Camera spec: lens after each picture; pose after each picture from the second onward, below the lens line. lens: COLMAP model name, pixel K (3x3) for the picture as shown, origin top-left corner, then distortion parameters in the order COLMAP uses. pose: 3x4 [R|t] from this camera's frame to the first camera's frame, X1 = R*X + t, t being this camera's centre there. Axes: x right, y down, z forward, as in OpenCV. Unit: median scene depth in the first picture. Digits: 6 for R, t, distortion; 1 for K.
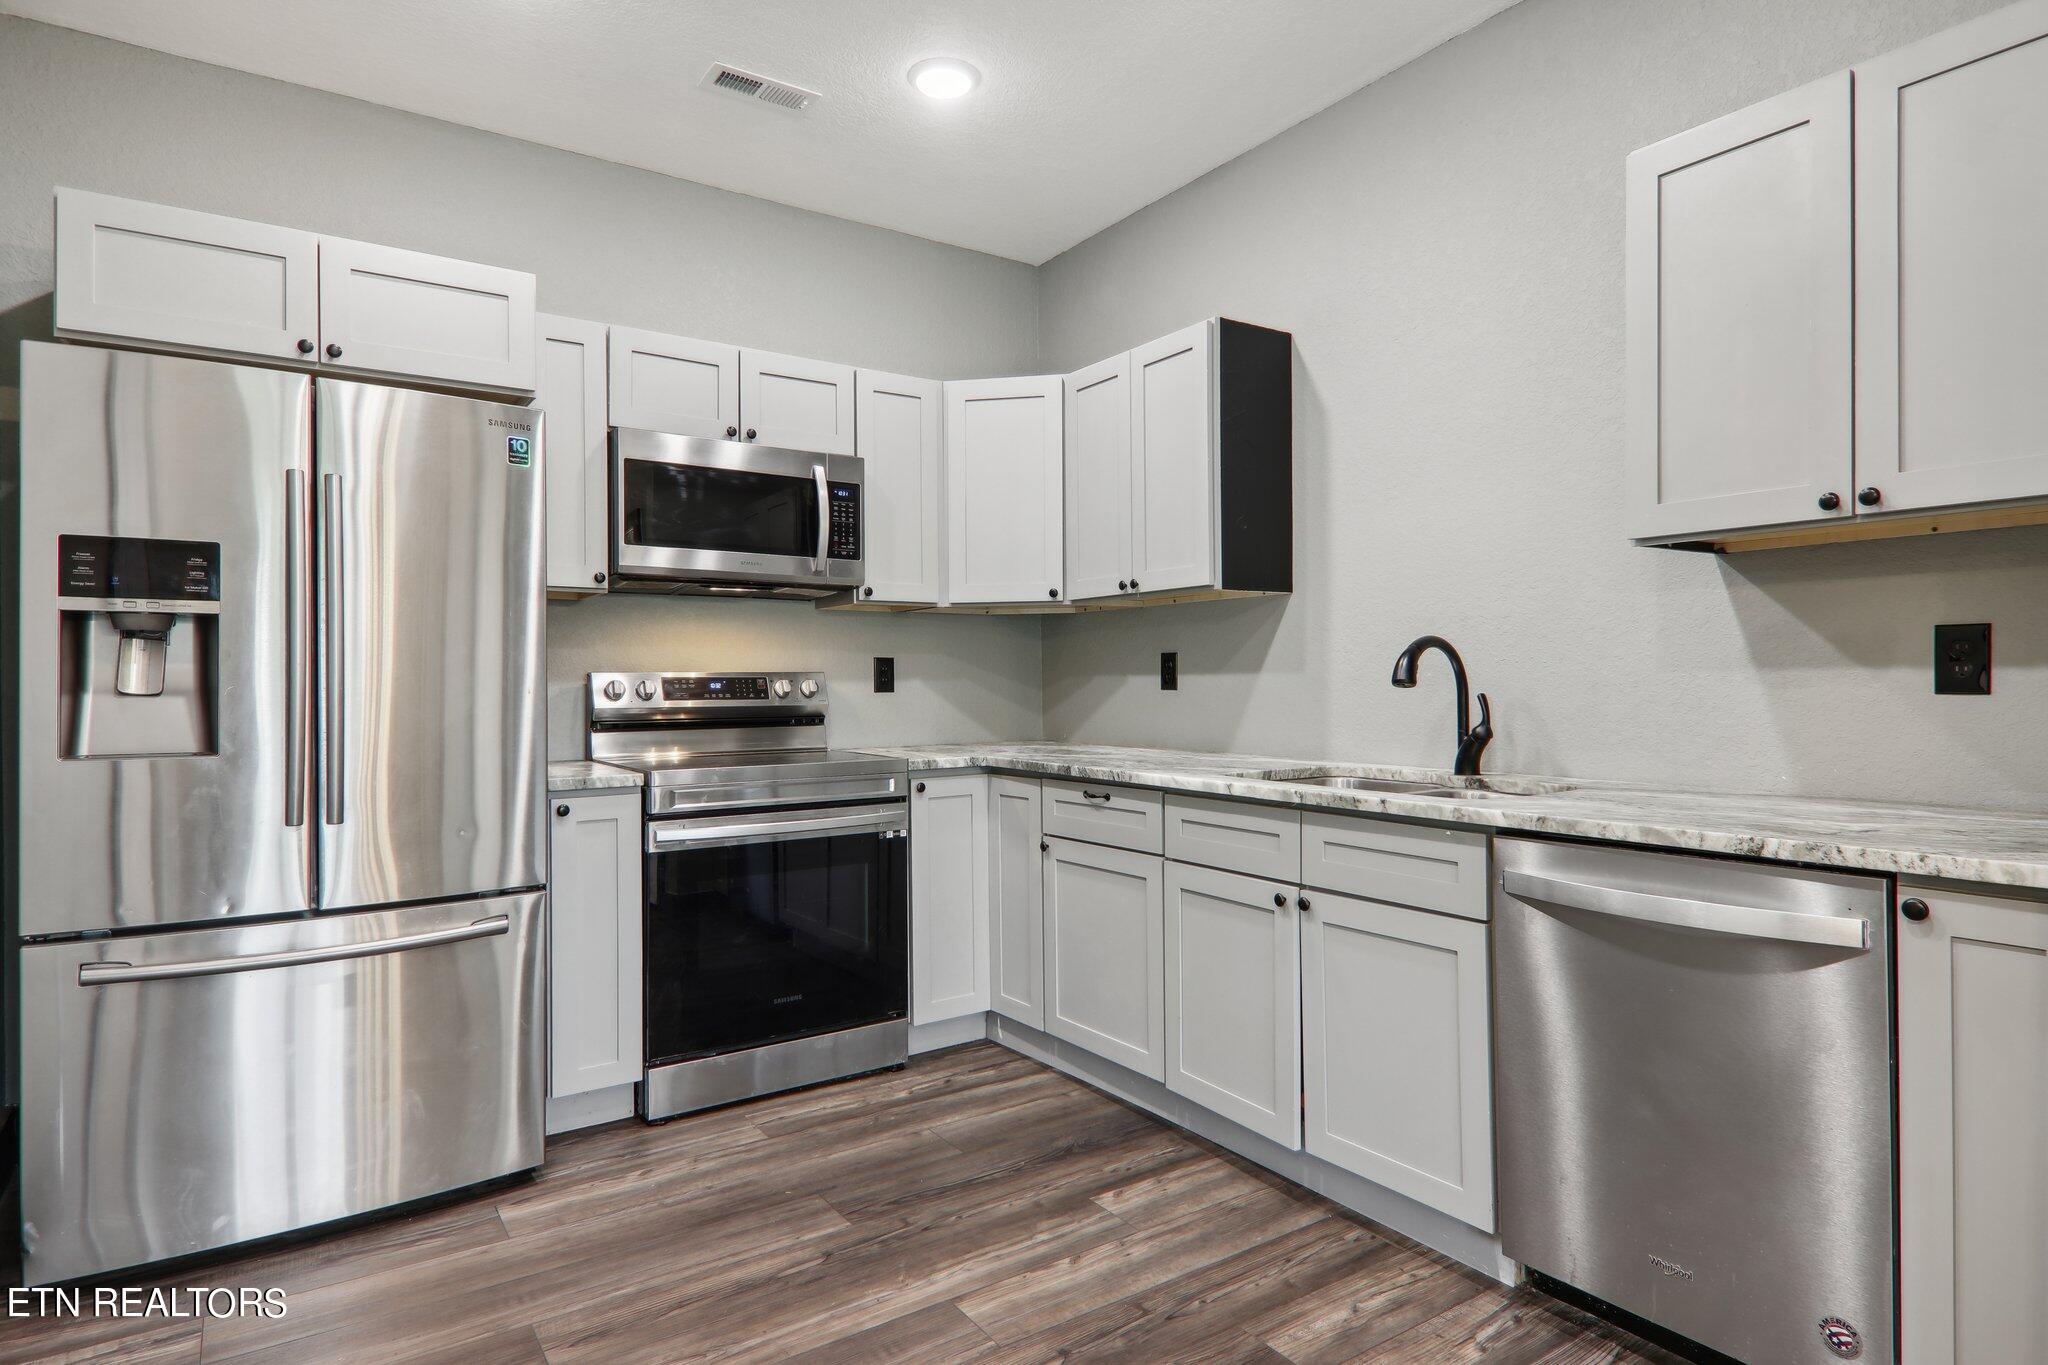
lens RADIAL K [[1118.9, 0, 1022.2], [0, 1118.9, 685.7], [0, 0, 1]] dist [0.005358, -0.003436]
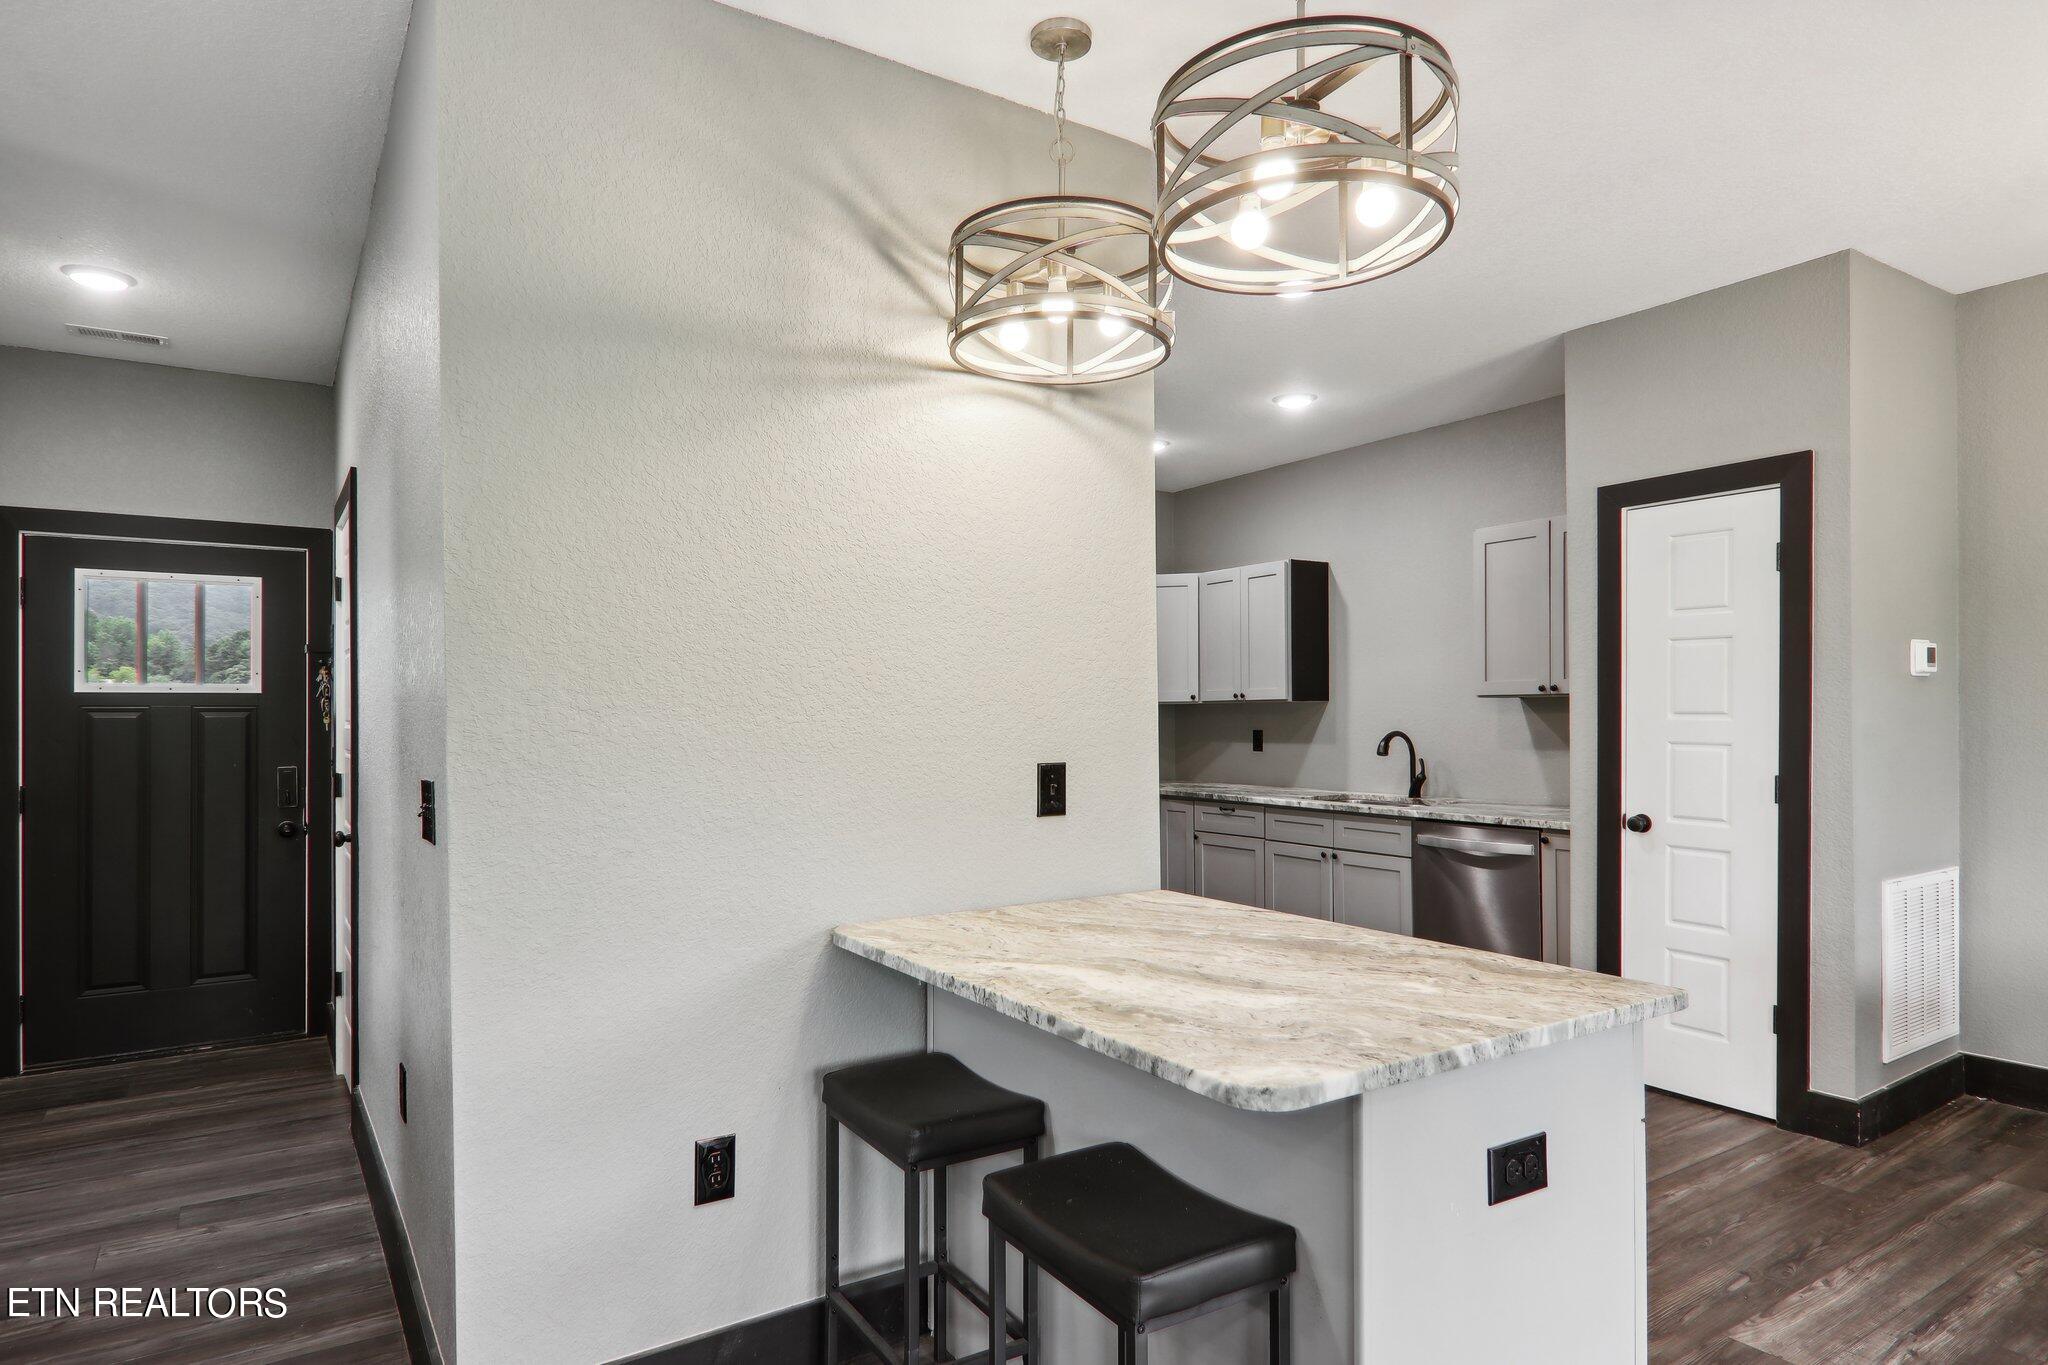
lens RADIAL K [[1169.9, 0, 1021.6], [0, 1169.9, 714.0], [0, 0, 1]] dist [0.011020, -0.015666]
pose [[0.999823, -0.001573, -0.018740, -0.266377], [0.001505, 0.999992, -0.003655, -0.063224], [0.018745, 0.003626, 0.999818, -1.091000]]
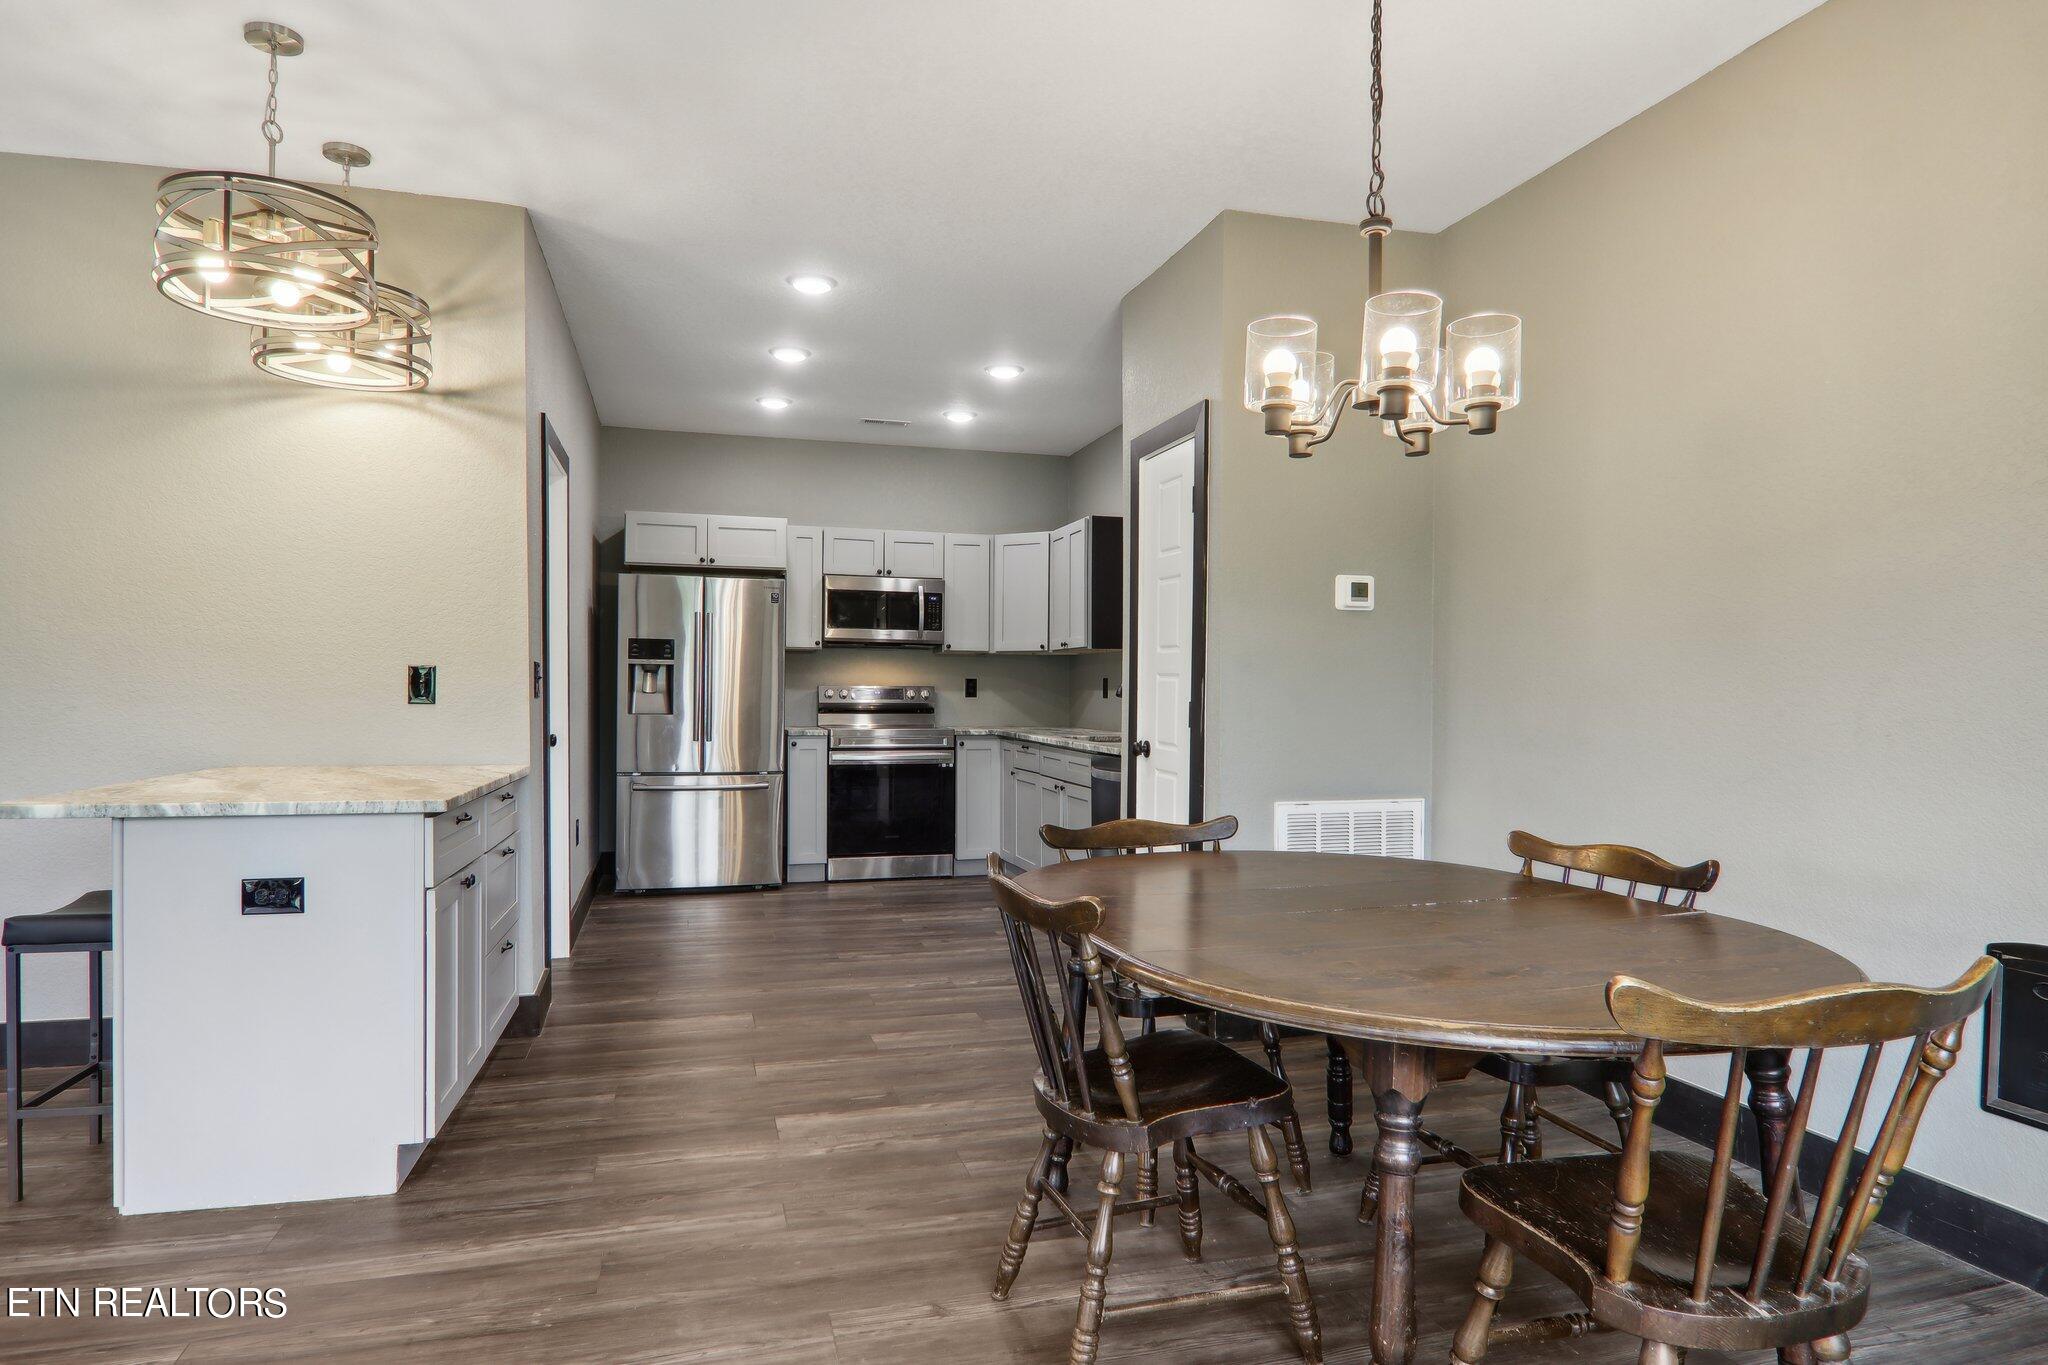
lens RADIAL K [[1189.5, 0, 1016.6], [0, 1189.5, 706.0], [0, 0, 1]] dist [0.002244, -0.014900]
pose [[0.948588, 0.018893, -0.315949, 0.800834], [-0.015732, 0.999797, 0.012551, -0.007934], [0.316122, -0.006935, 0.948693, -1.196693]]
